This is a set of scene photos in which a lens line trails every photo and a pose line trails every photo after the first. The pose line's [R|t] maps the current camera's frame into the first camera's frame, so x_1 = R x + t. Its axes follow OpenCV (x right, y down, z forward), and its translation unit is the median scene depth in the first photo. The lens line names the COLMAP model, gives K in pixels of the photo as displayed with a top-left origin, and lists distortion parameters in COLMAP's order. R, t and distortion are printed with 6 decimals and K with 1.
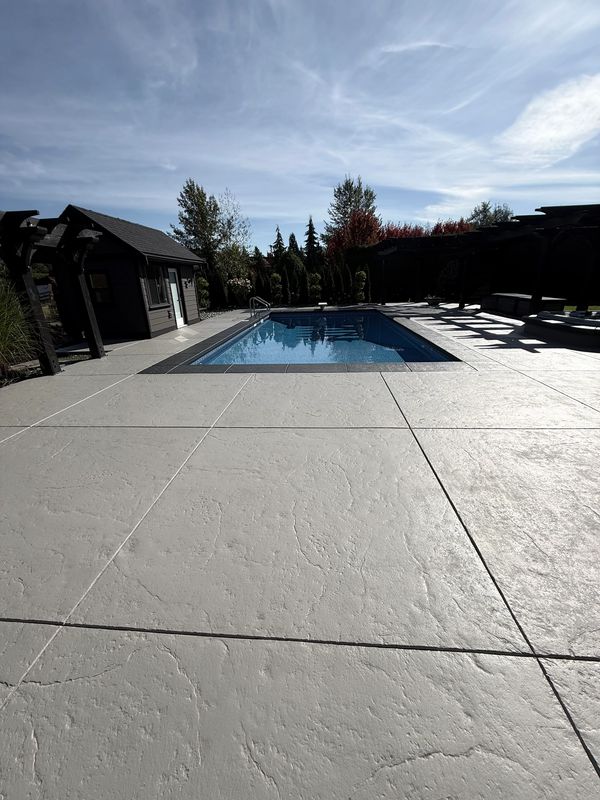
lens RADIAL K [[317.2, 0, 299.1], [0, 317.2, 400.2], [0, 0, 1]] dist [-0.001112, -0.000009]
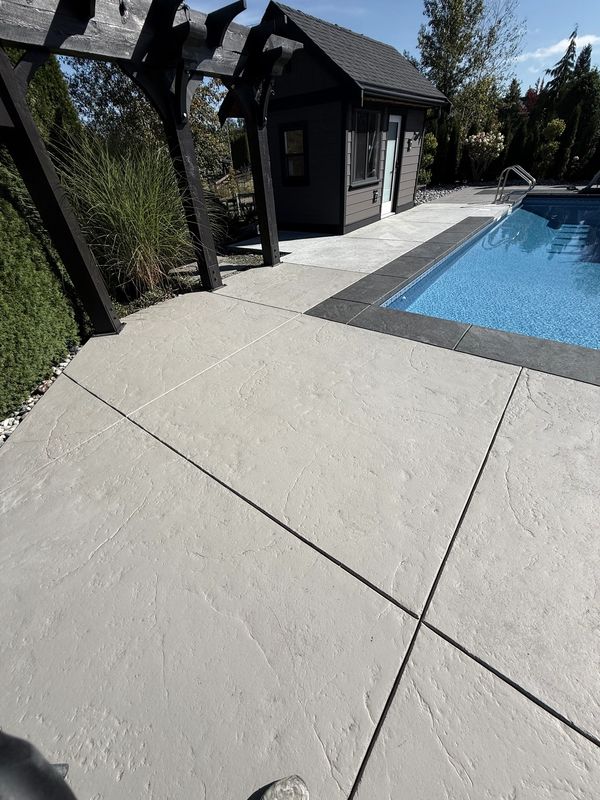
lens RADIAL K [[317.2, 0, 300.0], [0, 317.2, 400.0], [0, 0, 1]] dist [-0.000180, -0.000023]
pose [[0.843539, 0.315856, -0.434369, -0.055149], [-0.161330, 0.920449, 0.356014, -0.043125], [0.512264, -0.230235, 0.827392, 0.125709]]
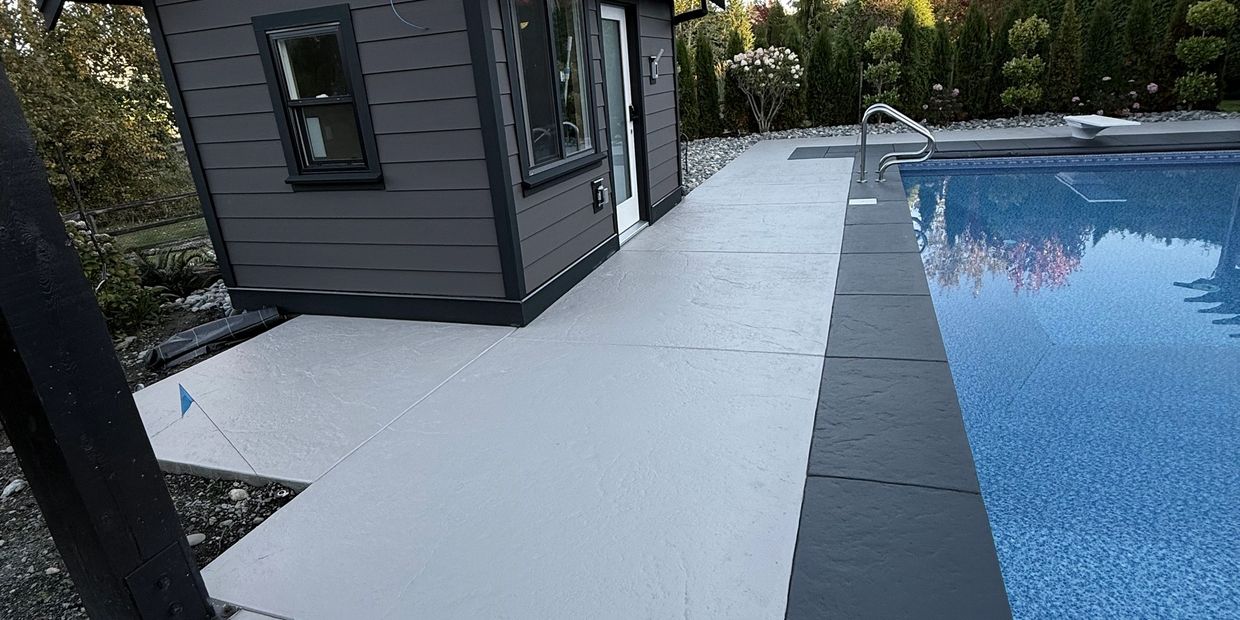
lens RADIAL K [[661.3, 0, 620.0], [0, 661.3, 310.0], [0, 0, 1]] dist [0.001765, 0.000258]
pose [[0.965032, 0.045578, -0.258139, -0.142517], [-0.046606, 0.998911, 0.002141, -0.102626], [0.257955, 0.009965, 0.966105, 0.288773]]
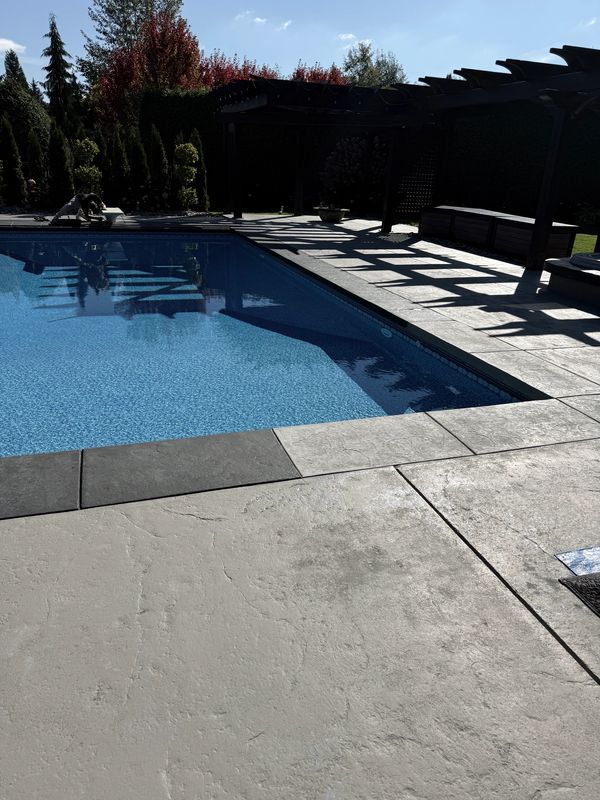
lens RADIAL K [[564.6, 0, 300.0], [0, 564.6, 400.0], [0, 0, 1]] dist [0.049871, -0.061459]
pose [[0.916802, -0.086395, 0.389883, -0.013652], [0.072538, 0.996104, 0.050157, -0.052223], [-0.392698, -0.017702, 0.919497, 0.137680]]
